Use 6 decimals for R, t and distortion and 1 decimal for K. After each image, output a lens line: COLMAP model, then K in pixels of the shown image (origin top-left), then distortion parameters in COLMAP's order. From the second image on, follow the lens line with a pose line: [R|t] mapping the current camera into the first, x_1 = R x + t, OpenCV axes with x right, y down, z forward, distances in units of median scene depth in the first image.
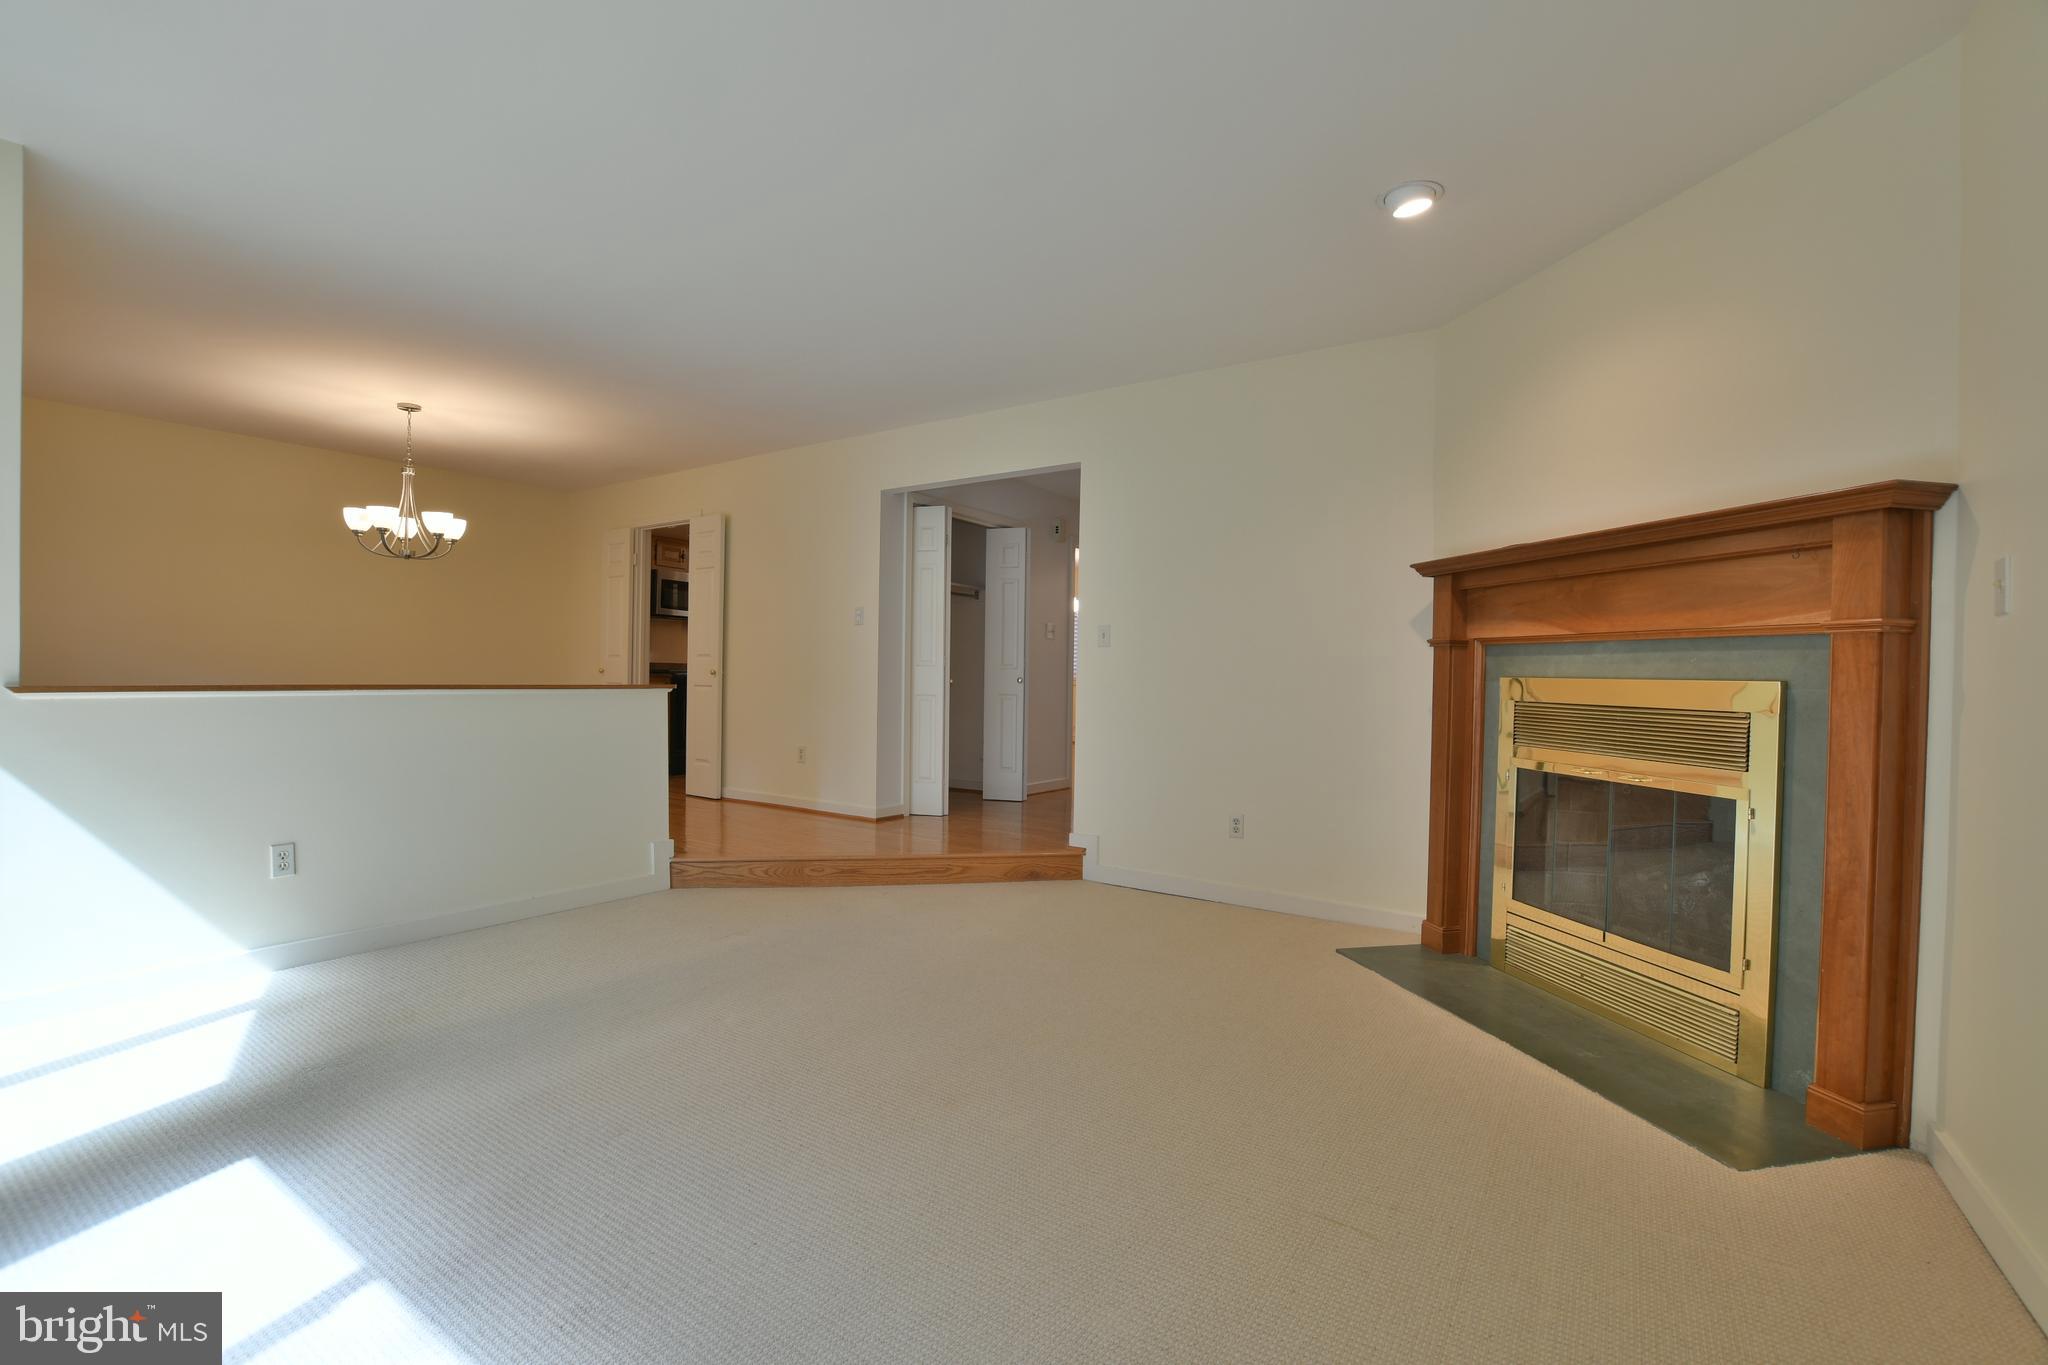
lens RADIAL K [[898.2, 0, 1012.9], [0, 898.2, 687.1], [0, 0, 1]] dist [-0.032008, 0.000668]
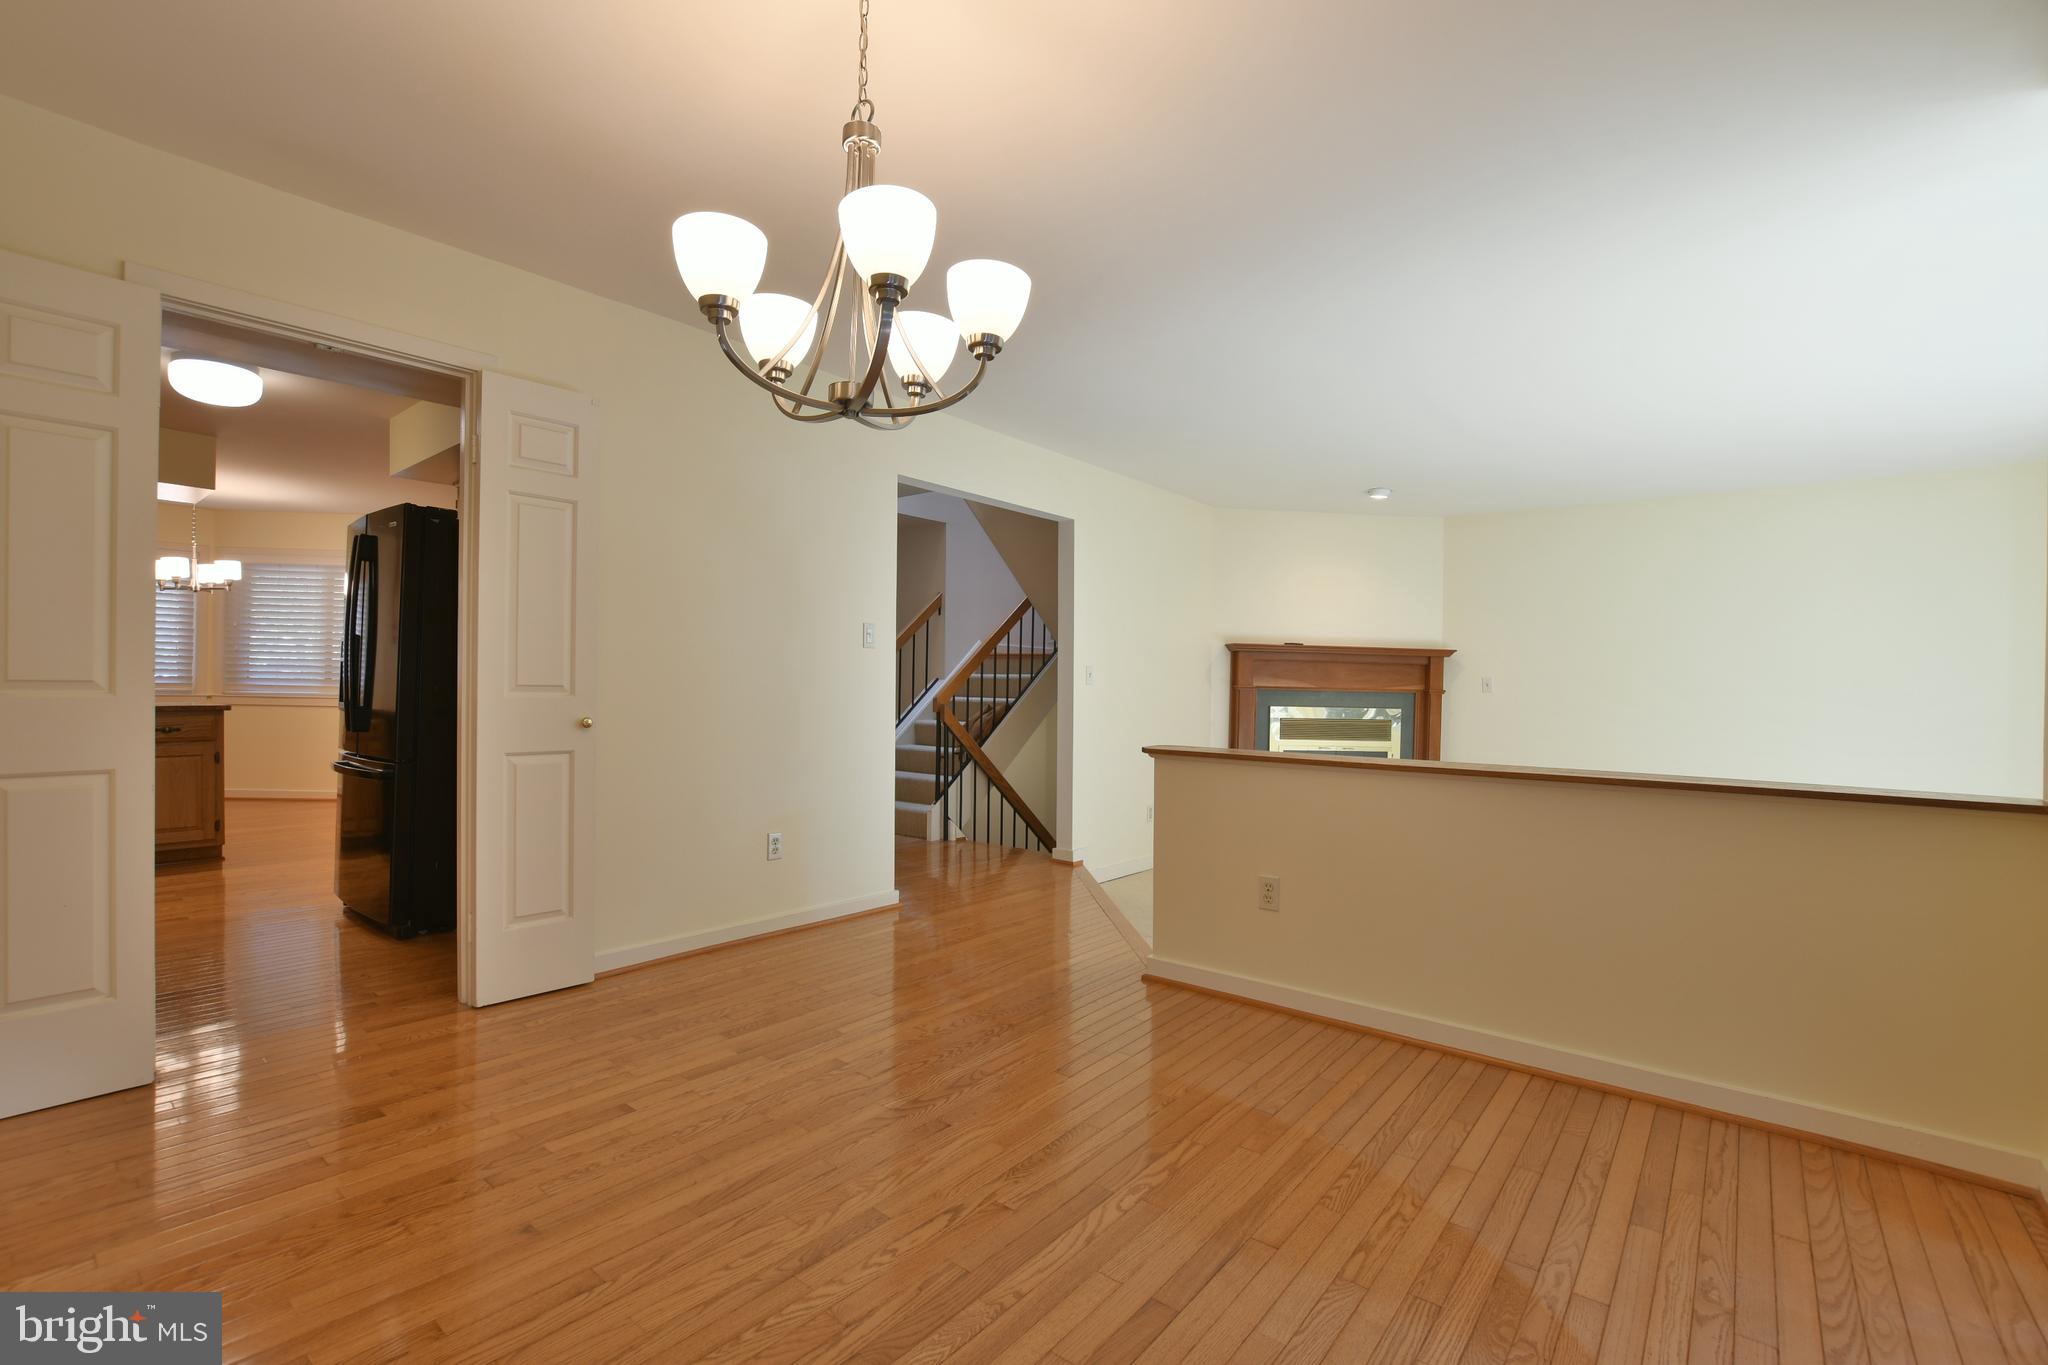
lens RADIAL K [[898.2, 0, 1012.9], [0, 898.2, 687.1], [0, 0, 1]] dist [-0.032008, 0.000668]
pose [[0.201143, 0.000445, 0.979562, -1.643372], [0.013075, 0.999910, -0.003139, -0.059761], [-0.979475, 0.013440, 0.201119, 1.245141]]
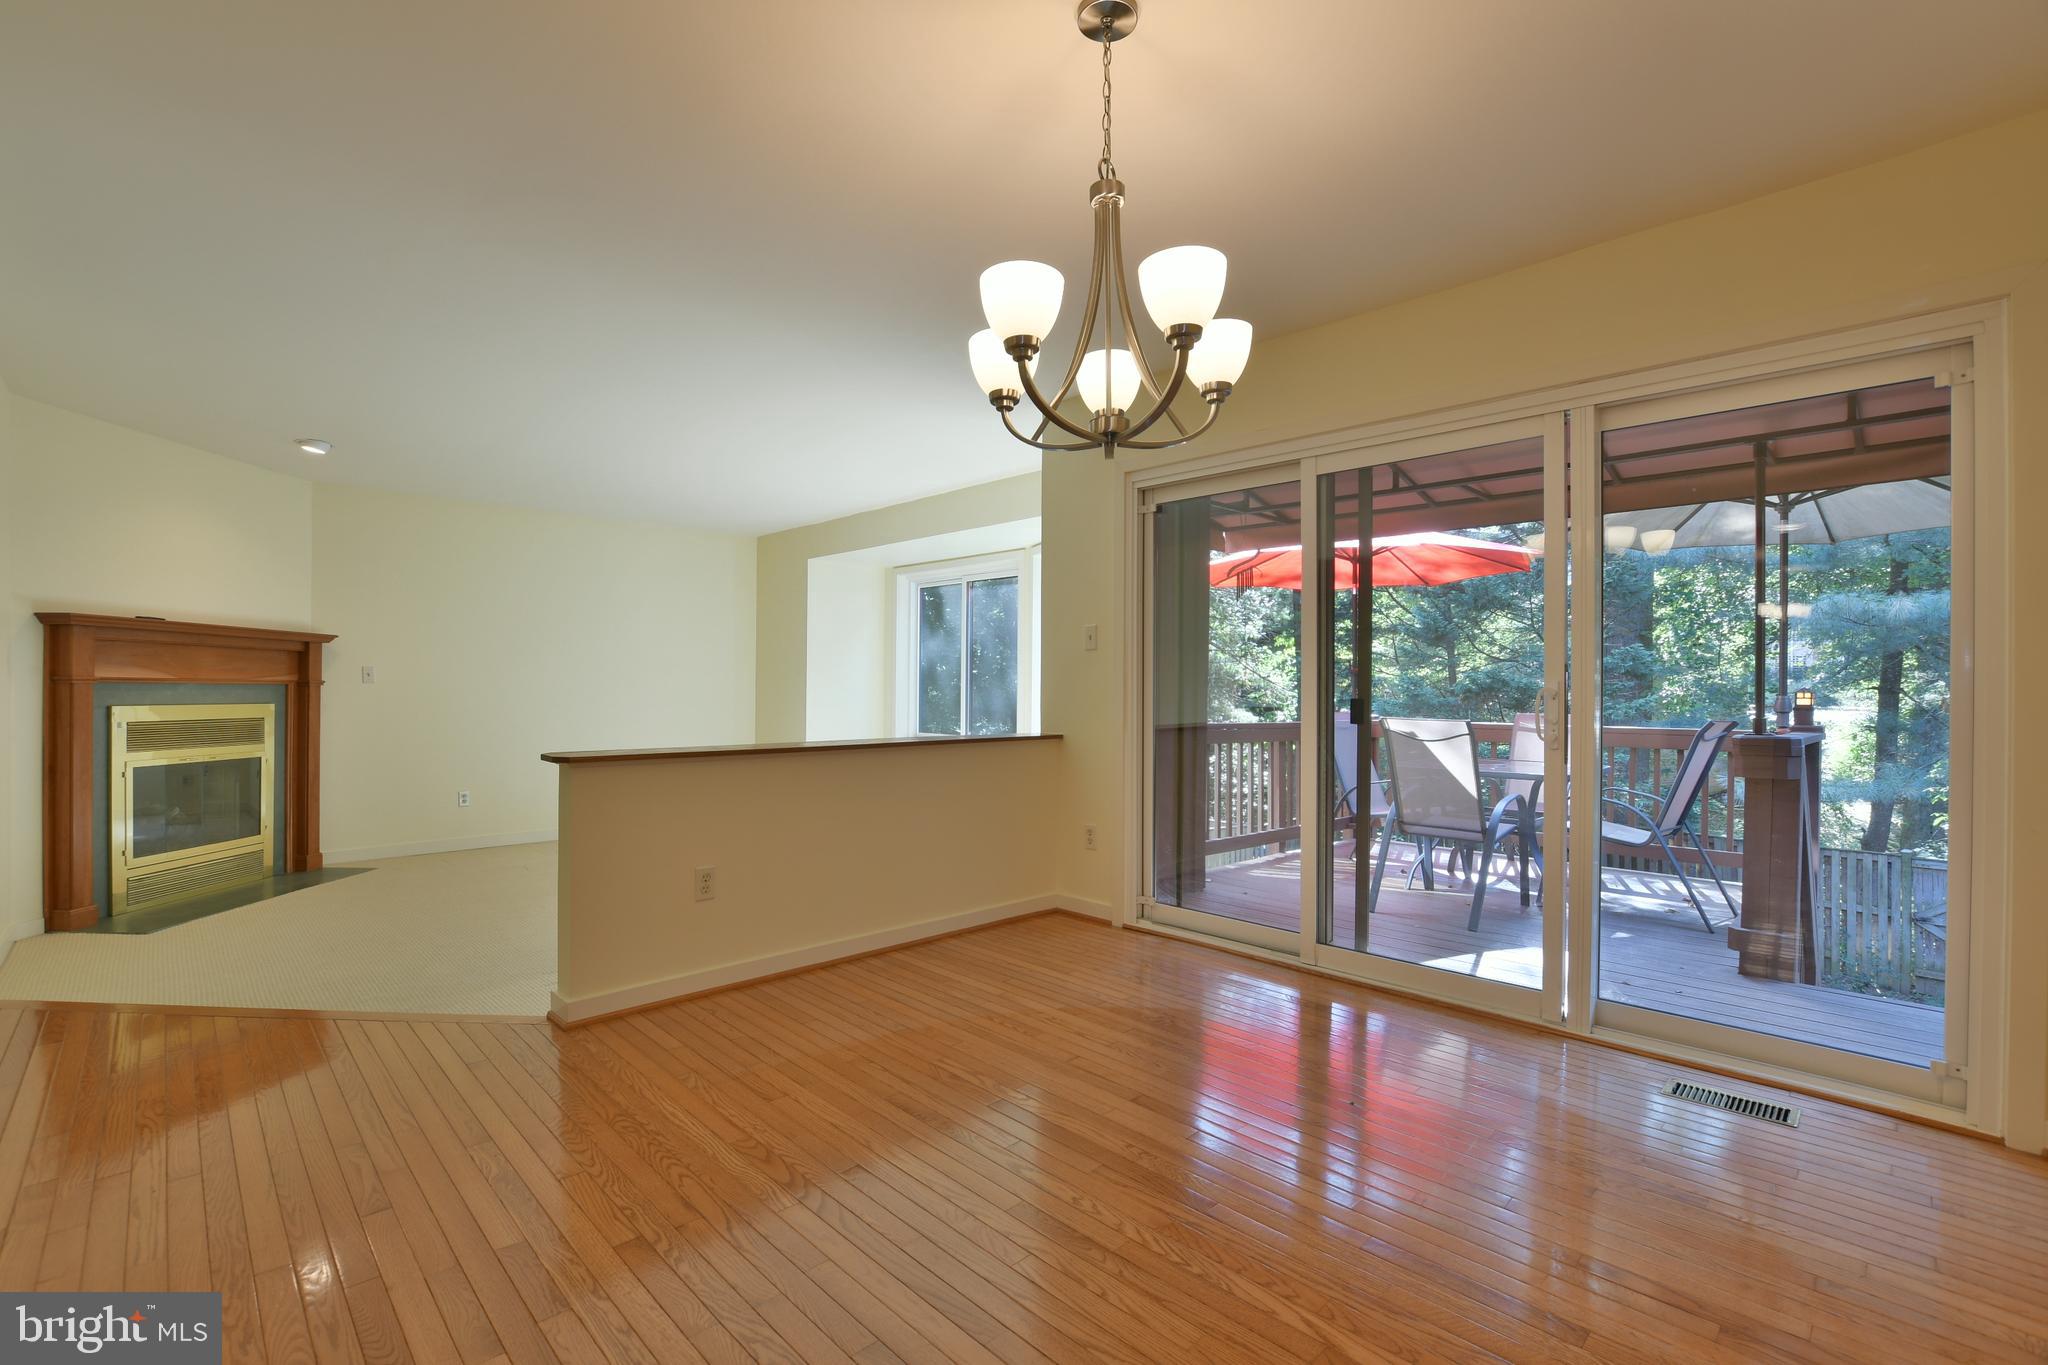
lens RADIAL K [[898.2, 0, 1012.9], [0, 898.2, 687.1], [0, 0, 1]] dist [-0.032008, 0.000668]
pose [[-0.951575, -0.006866, 0.307340, -1.287298], [0.002223, 0.999571, 0.029213, -0.083078], [-0.307409, 0.028481, -0.951151, 1.975174]]
